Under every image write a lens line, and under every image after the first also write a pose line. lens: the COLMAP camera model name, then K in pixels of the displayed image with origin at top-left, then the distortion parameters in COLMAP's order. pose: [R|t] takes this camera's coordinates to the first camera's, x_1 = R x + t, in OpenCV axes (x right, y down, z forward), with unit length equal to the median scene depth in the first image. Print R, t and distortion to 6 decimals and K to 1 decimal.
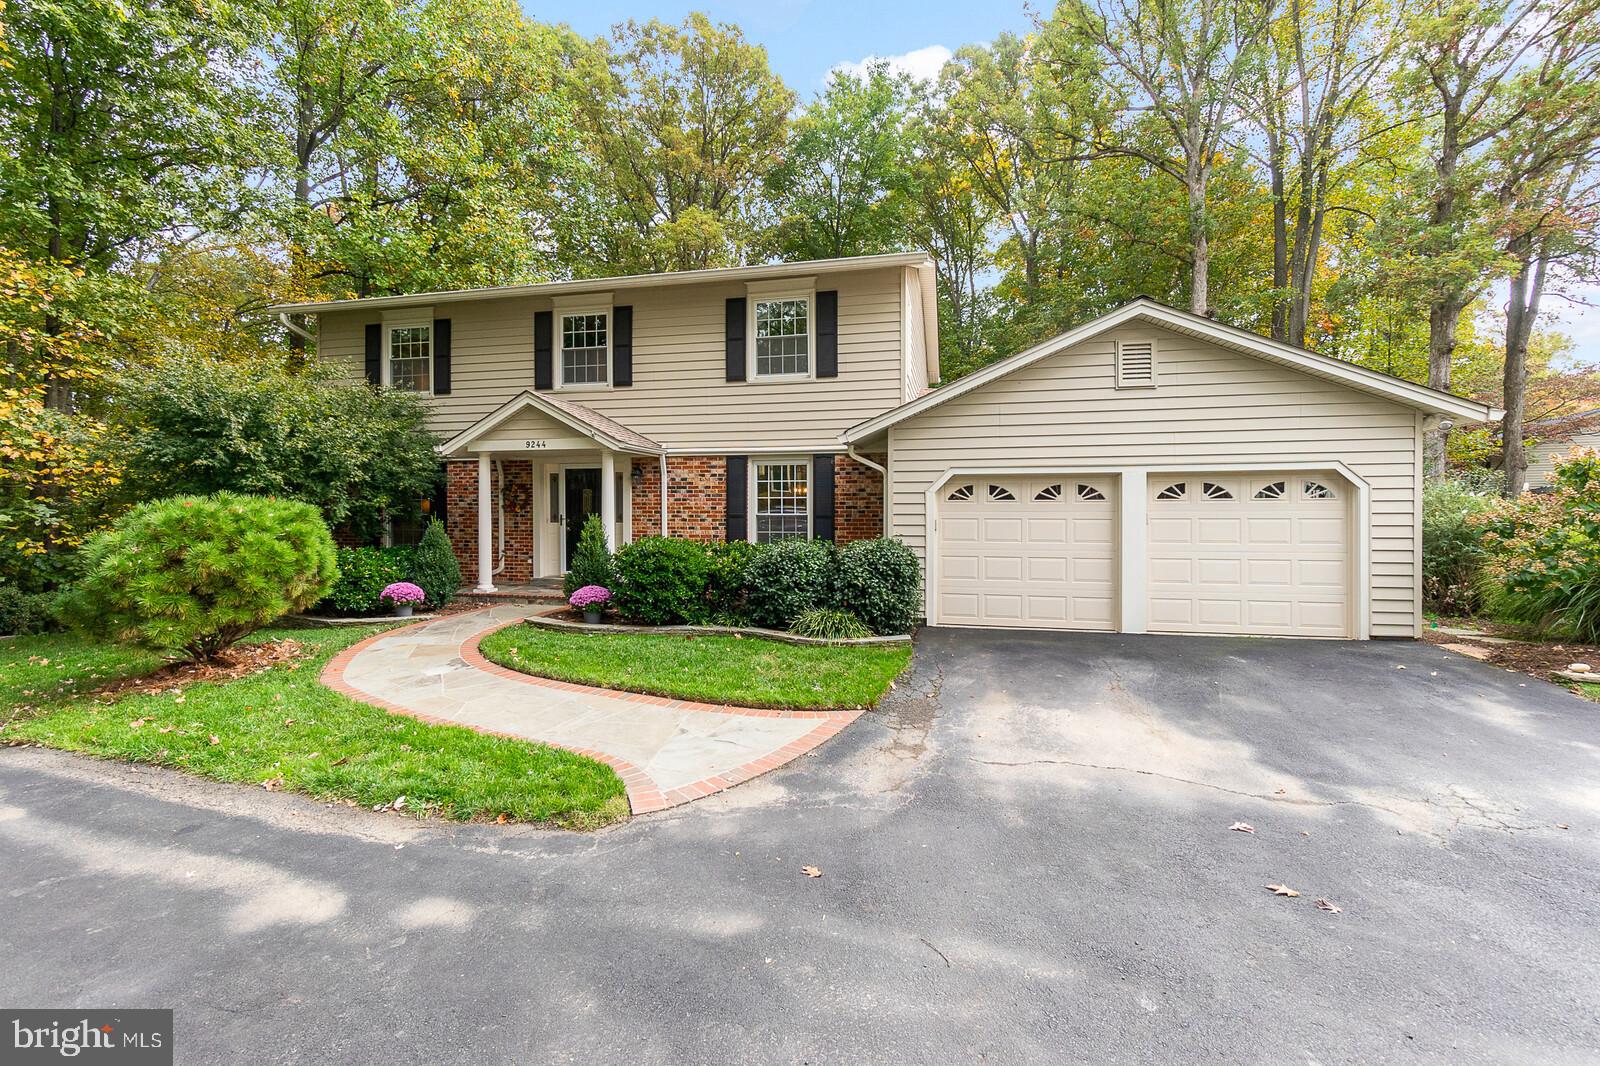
lens RADIAL K [[702.6, 0, 800.0], [0, 702.6, 533.0], [0, 0, 1]] dist [-0.001336, -0.000434]
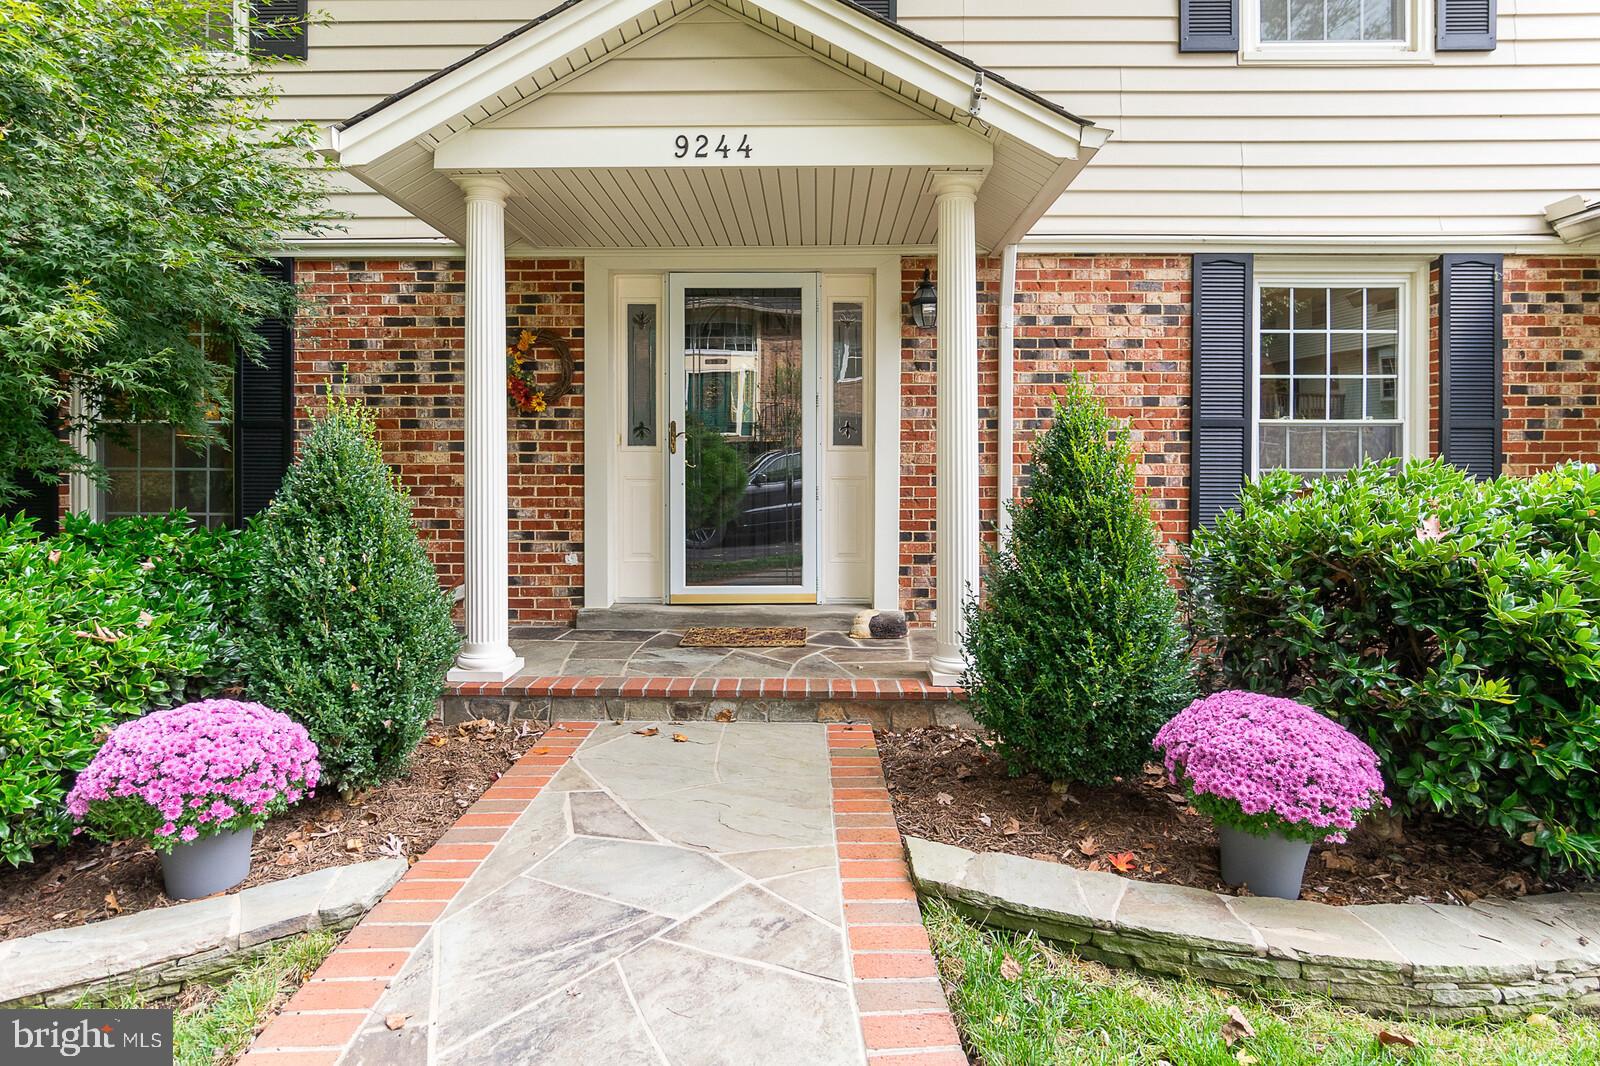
lens RADIAL K [[815.1, 0, 801.3], [0, 815.1, 491.8], [0, 0, 1]] dist [-0.006915, -0.000668]
pose [[0.978003, -0.003567, 0.208561, -0.410643], [0.005347, 0.999954, -0.007972, 0.013252], [-0.208523, 0.008912, 0.977977, 0.679892]]
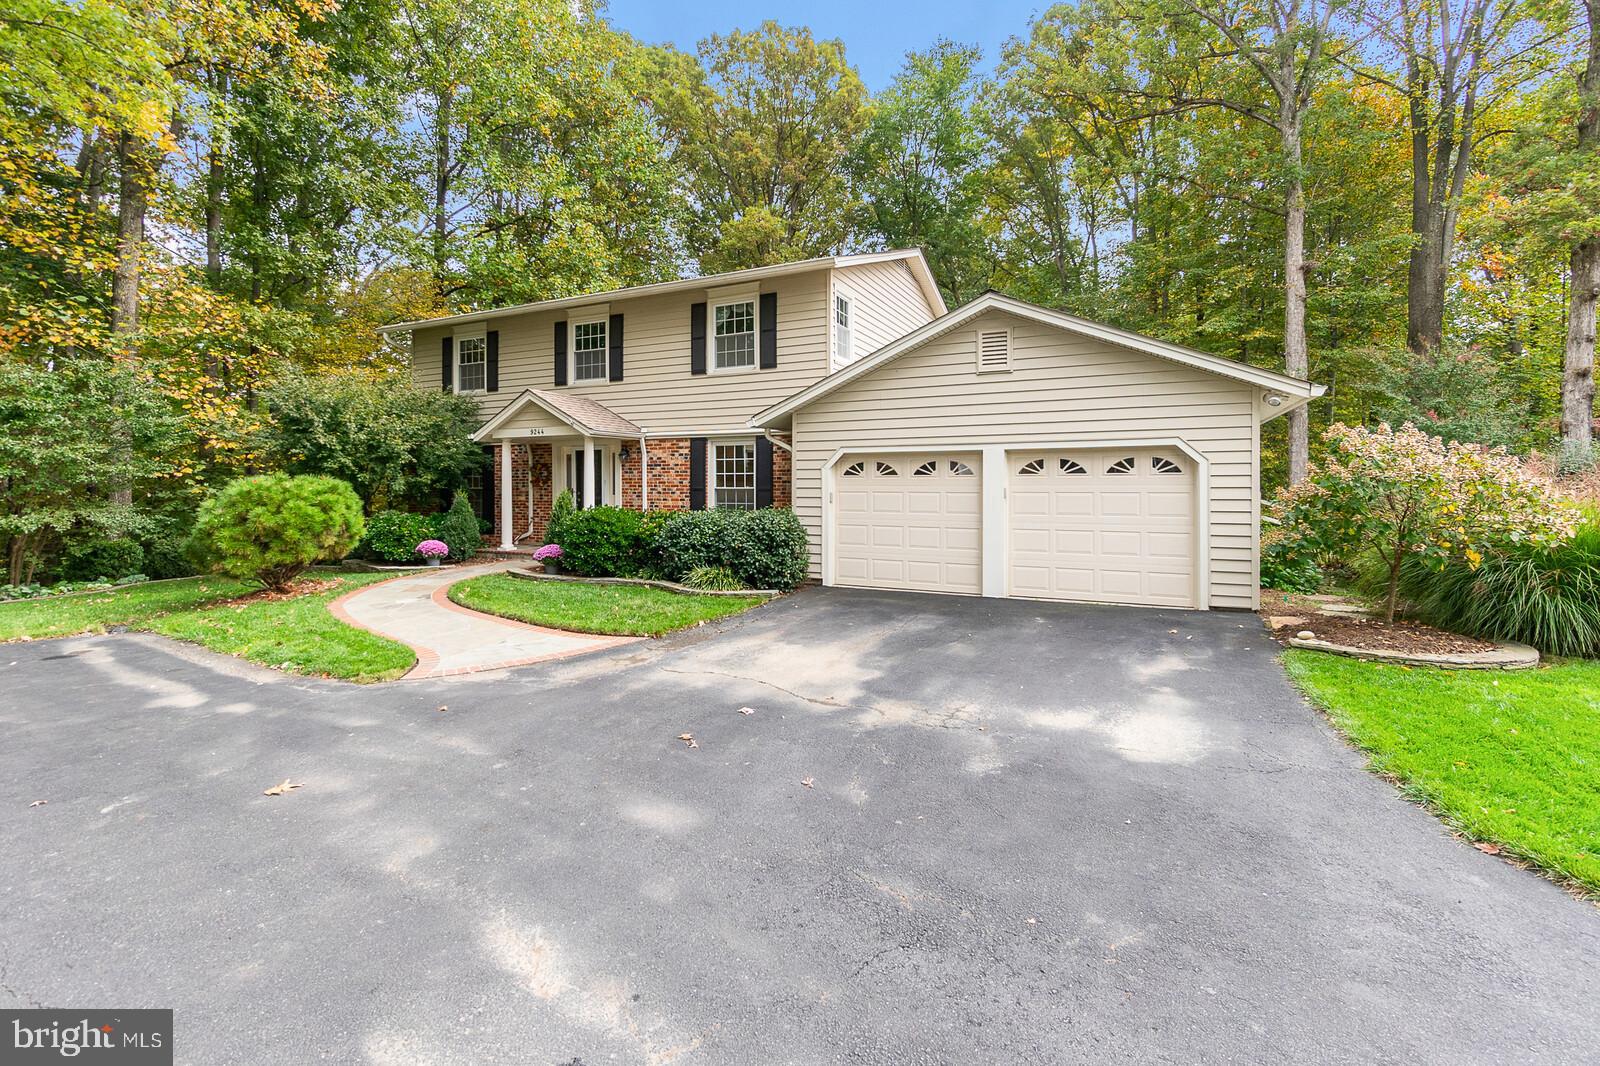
lens RADIAL K [[719.3, 0, 801.8], [0, 719.3, 506.2], [0, 0, 1]] dist [-0.005034, -0.000344]
pose [[0.973432, 0.005948, -0.228897, 0.374257], [-0.006240, 0.999980, -0.000552, 0.003353], [0.228889, 0.001966, 0.973450, -0.132839]]
